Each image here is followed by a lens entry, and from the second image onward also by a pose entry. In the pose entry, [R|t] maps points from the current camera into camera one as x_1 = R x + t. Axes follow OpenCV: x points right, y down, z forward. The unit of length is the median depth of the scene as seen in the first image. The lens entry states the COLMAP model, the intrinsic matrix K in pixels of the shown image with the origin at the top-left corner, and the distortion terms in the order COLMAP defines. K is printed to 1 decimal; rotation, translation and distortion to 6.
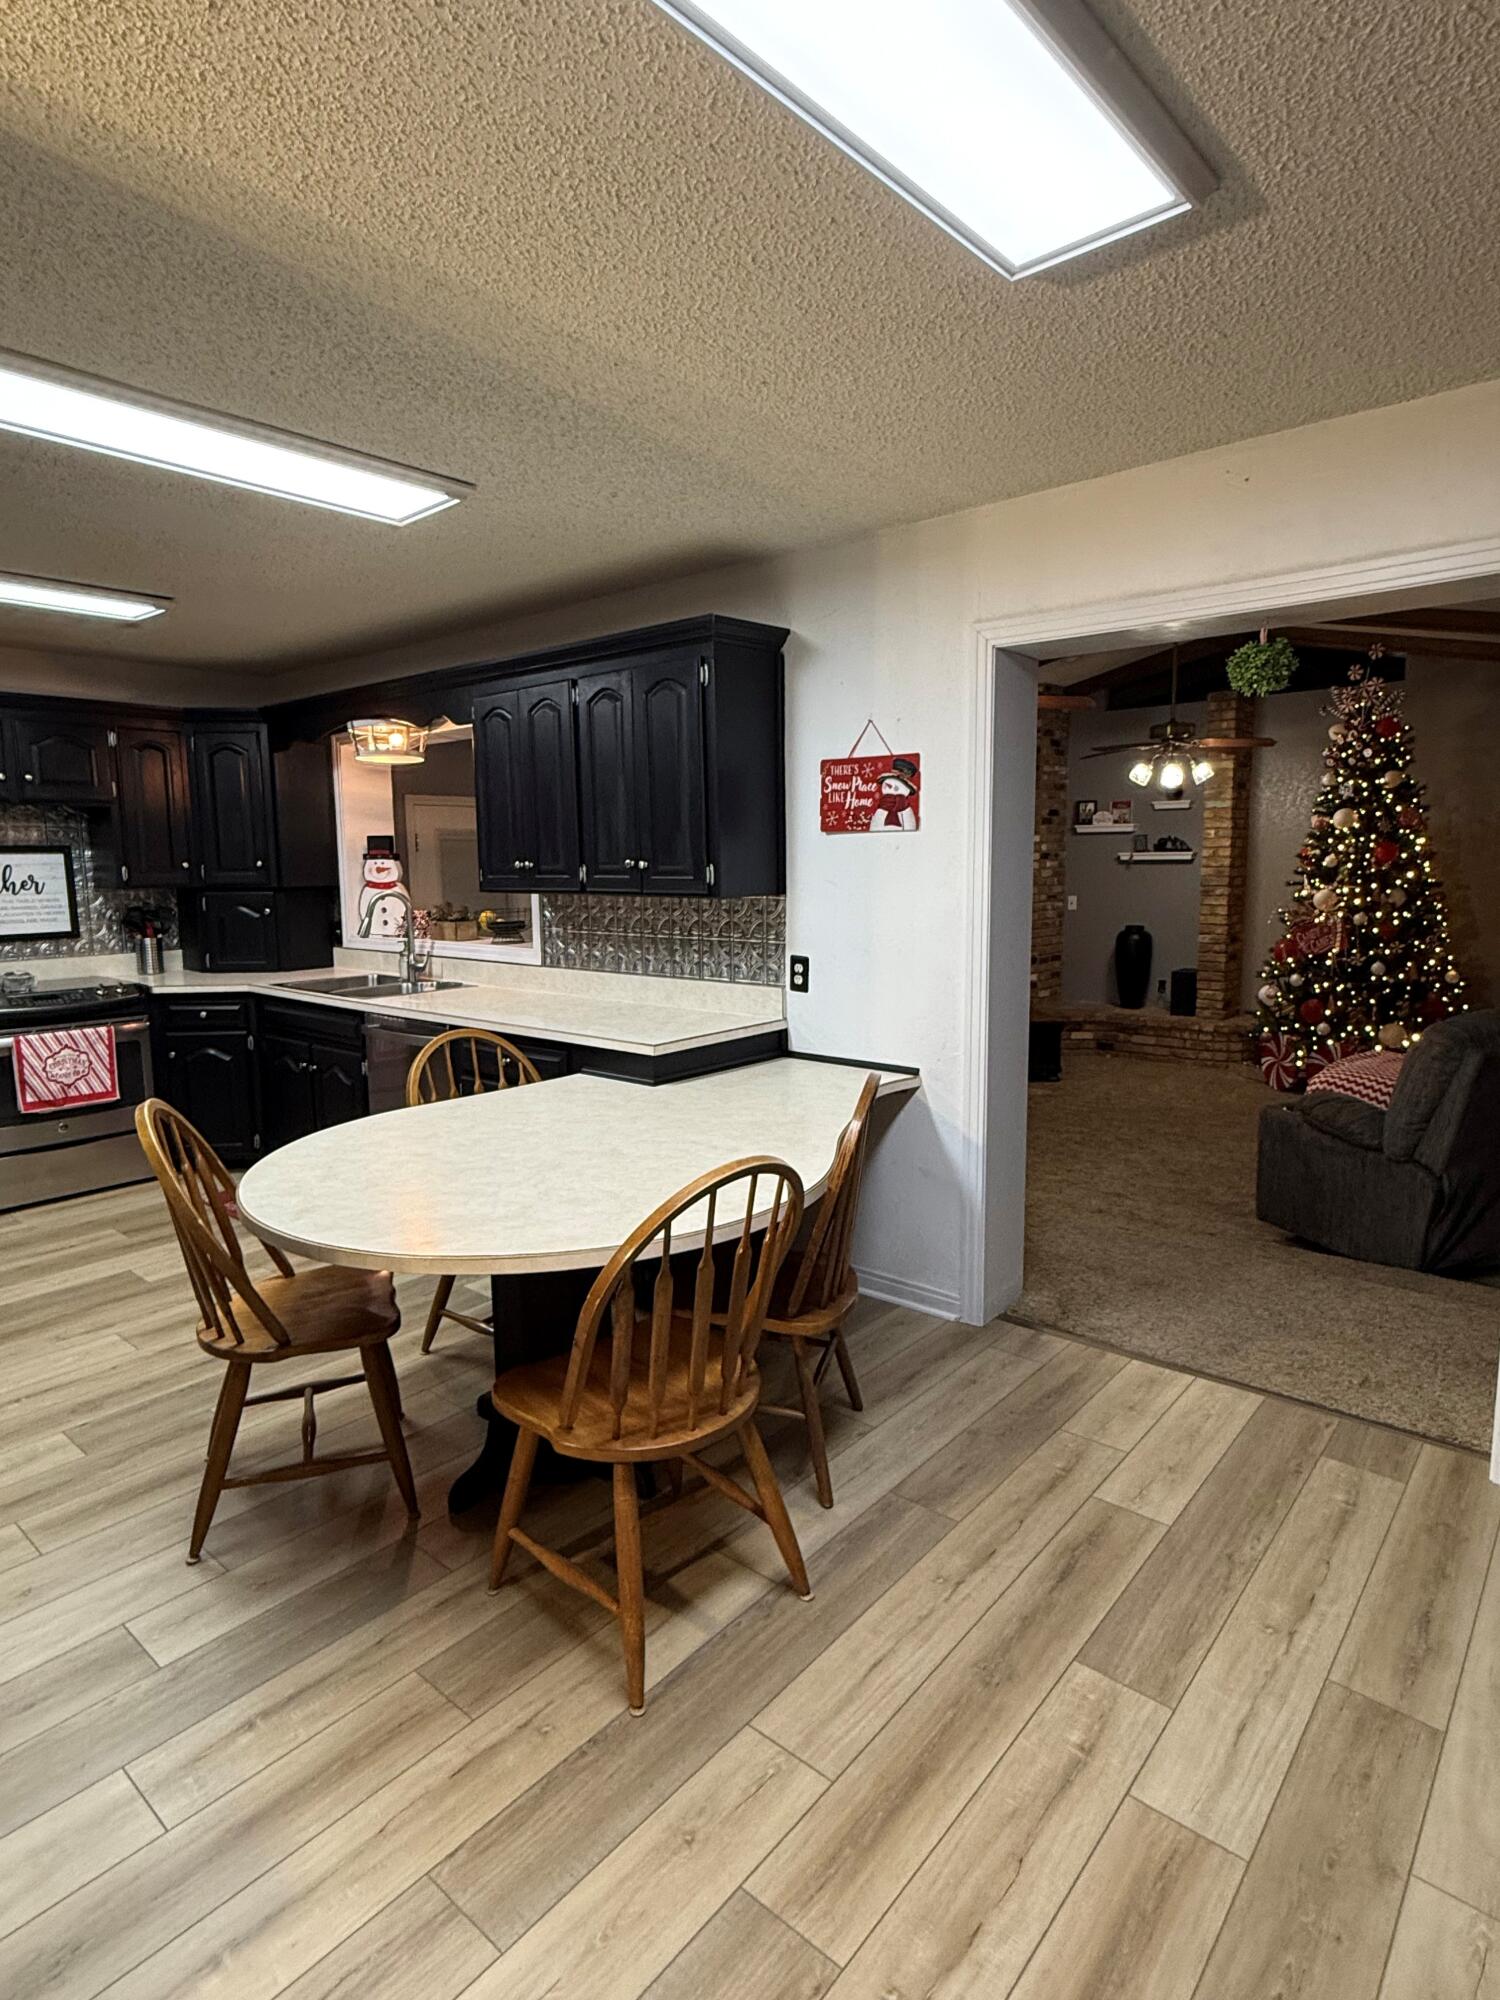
lens RADIAL K [[1073.8, 0, 743.6], [0, 1073.8, 1011.2], [0, 0, 1]] dist [-0.001103, -0.000649]
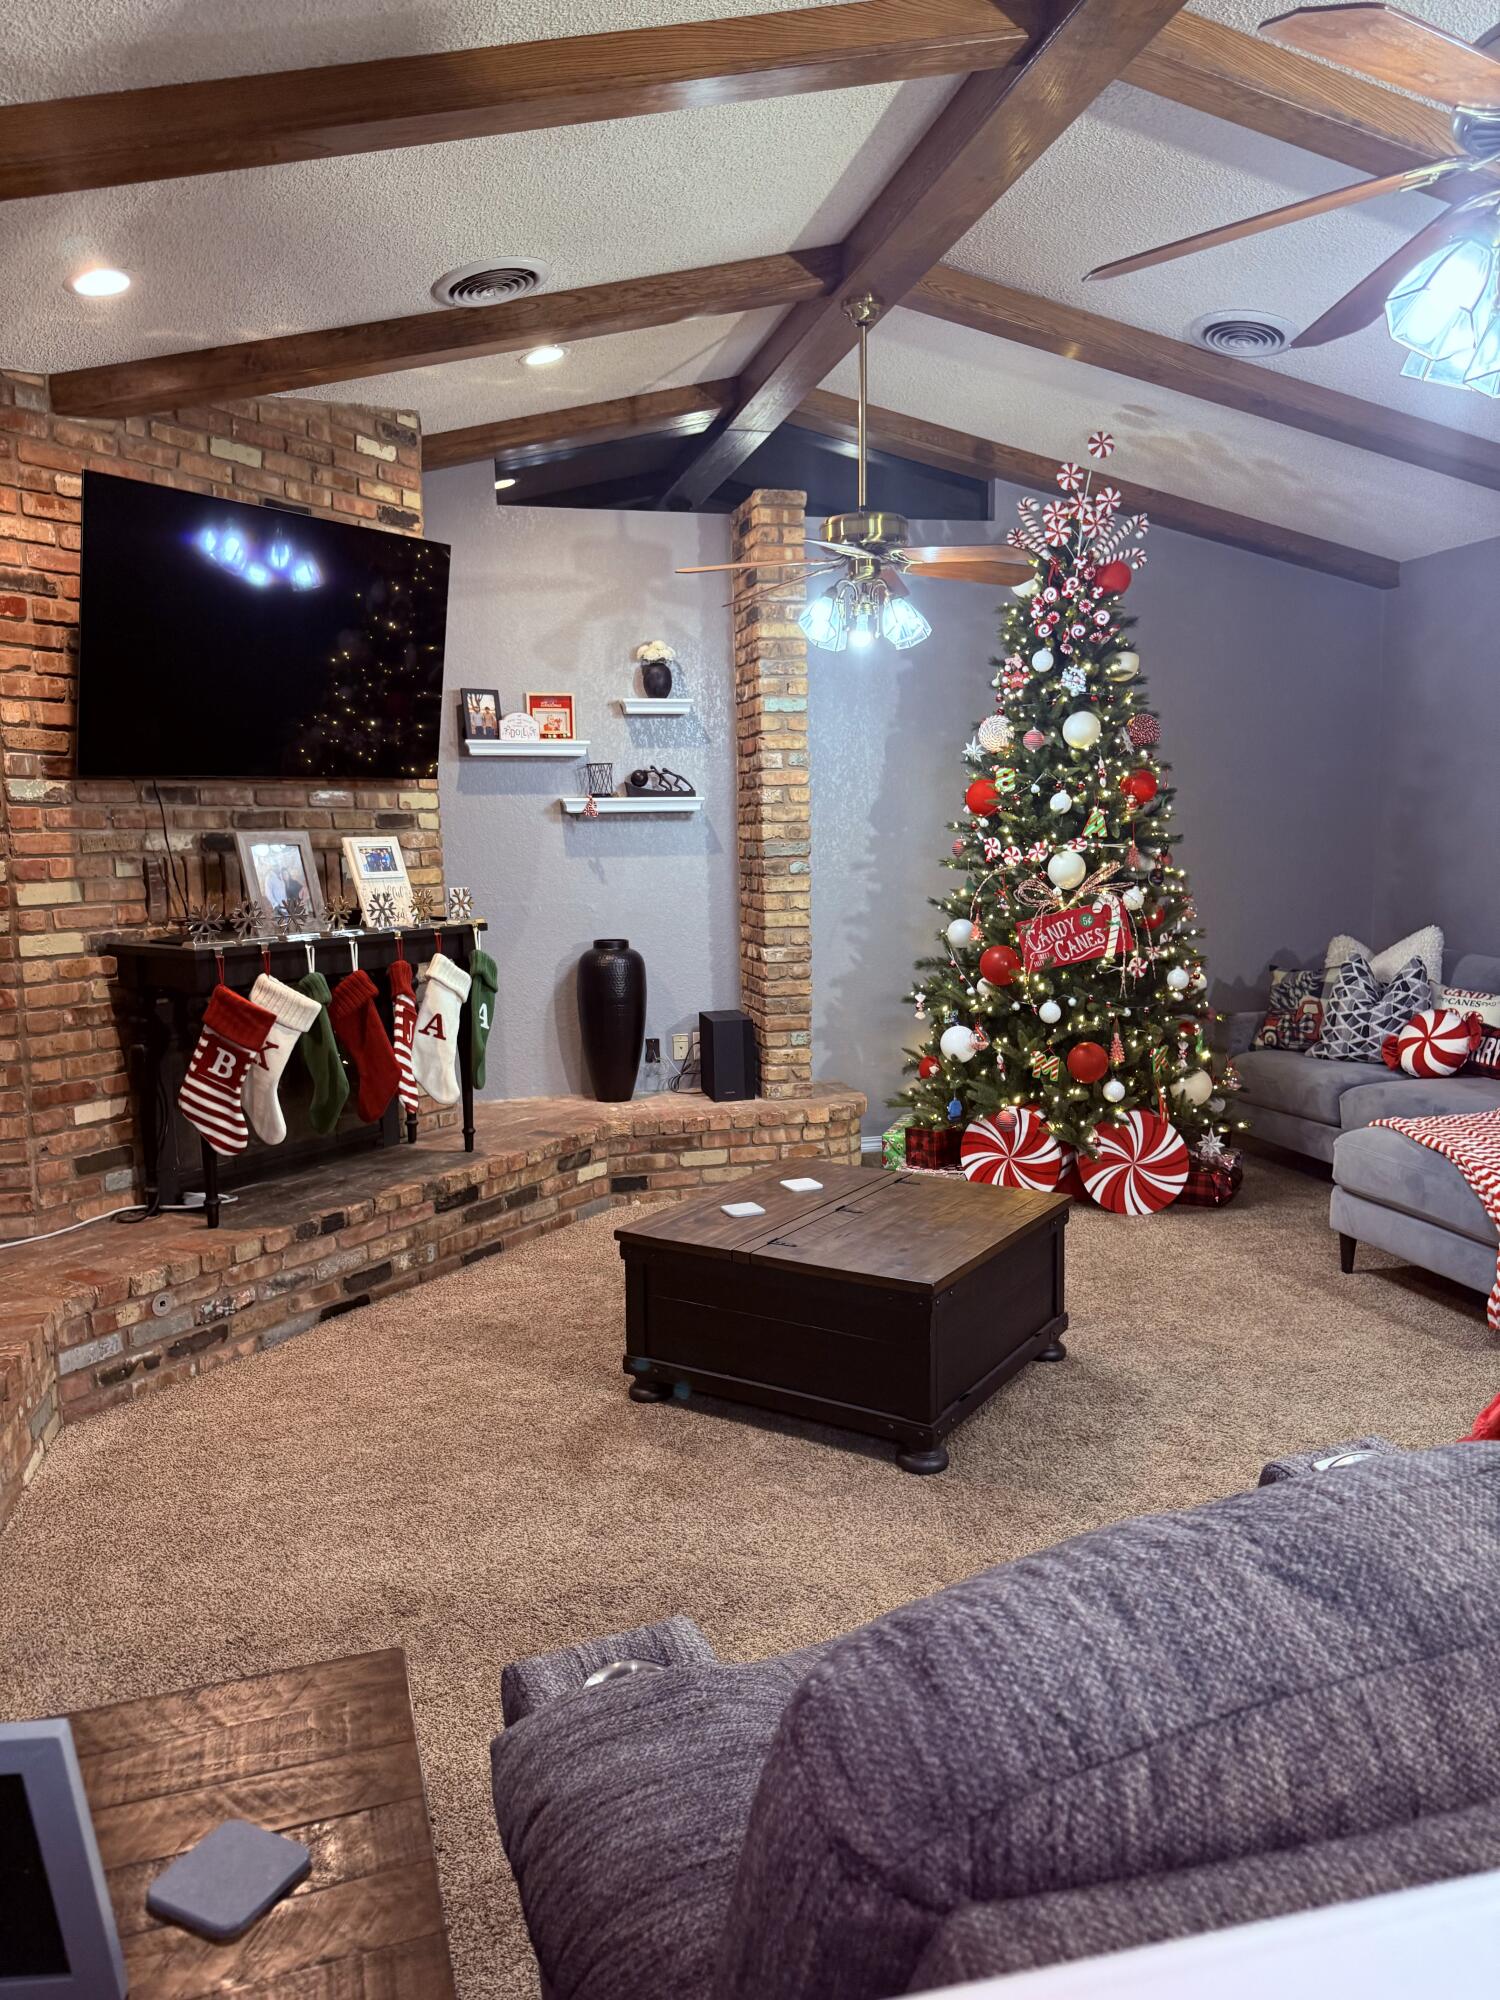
lens RADIAL K [[1378.9, 0, 789.6], [0, 1378.9, 1031.2], [0, 0, 1]] dist [0.054311, -0.042894]
pose [[0.583584, -0.114983, 0.803871, -0.205114], [0.127142, 0.990654, 0.049399, -0.097332], [-0.802038, 0.073378, 0.592748, 0.907120]]
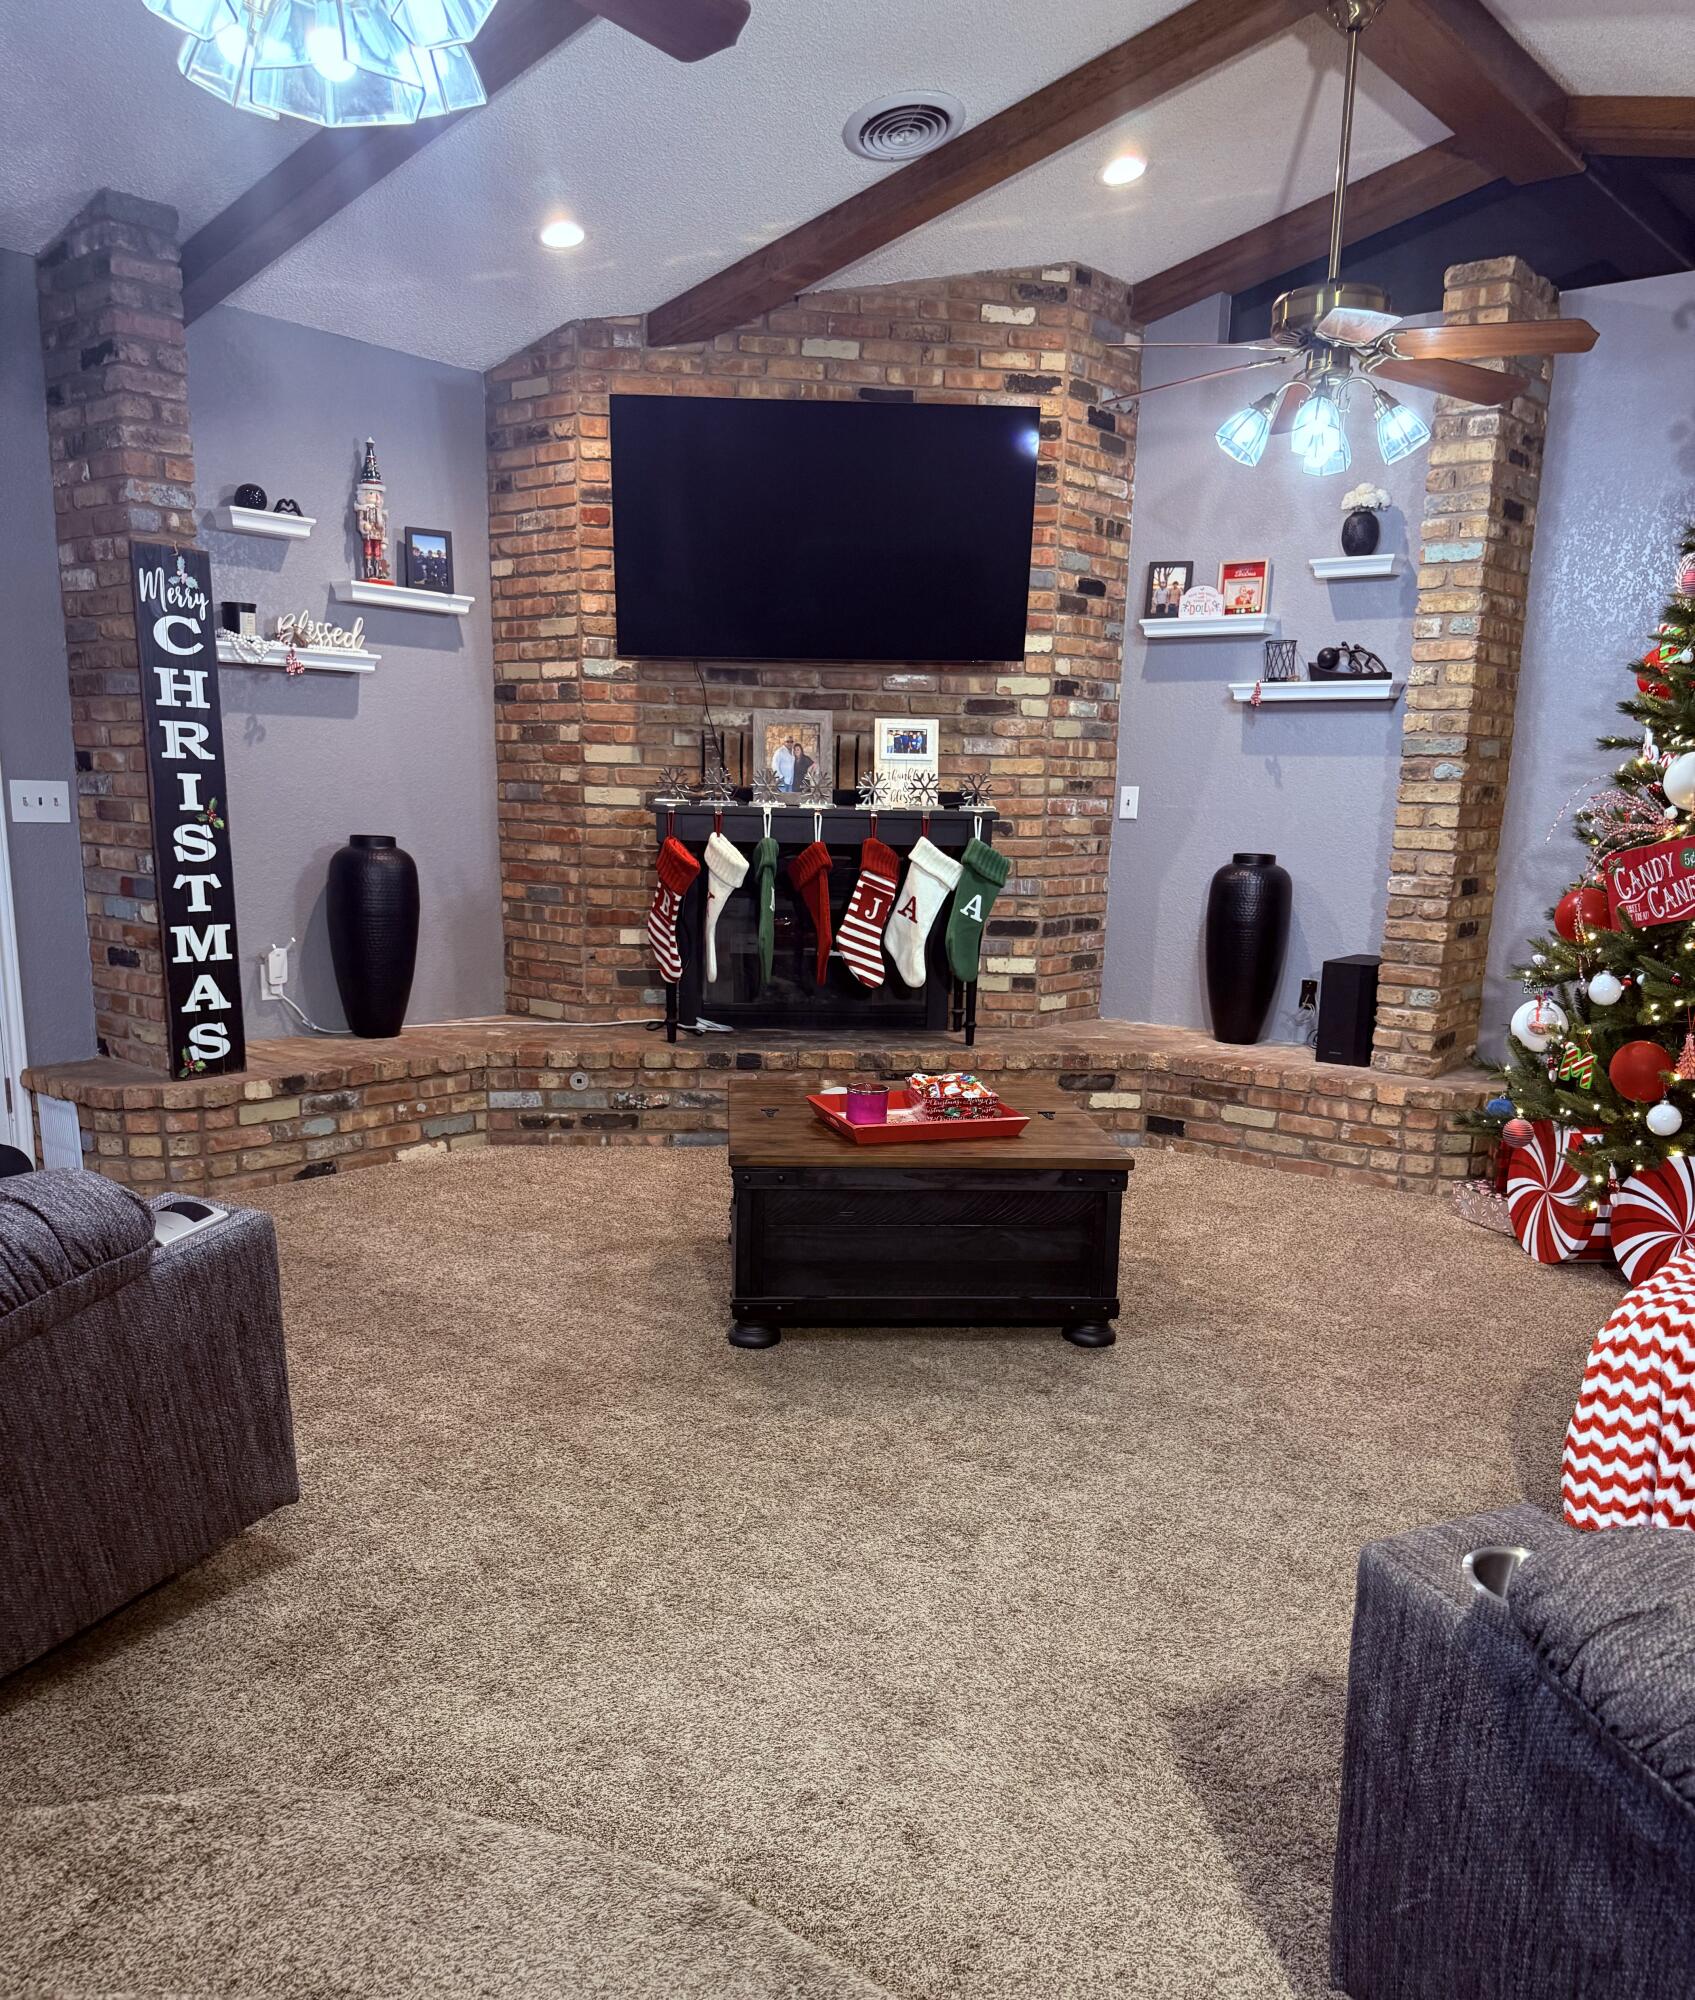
lens RADIAL K [[1644.7, 0, 830.8], [0, 1644.7, 1124.9], [0, 0, 1]] dist [0.130678, -0.082764]
pose [[0.999167, 0.031958, 0.025372, 0.295823], [-0.033657, 0.997002, 0.069666, -0.017689], [-0.023070, -0.070462, 0.997248, 0.526627]]
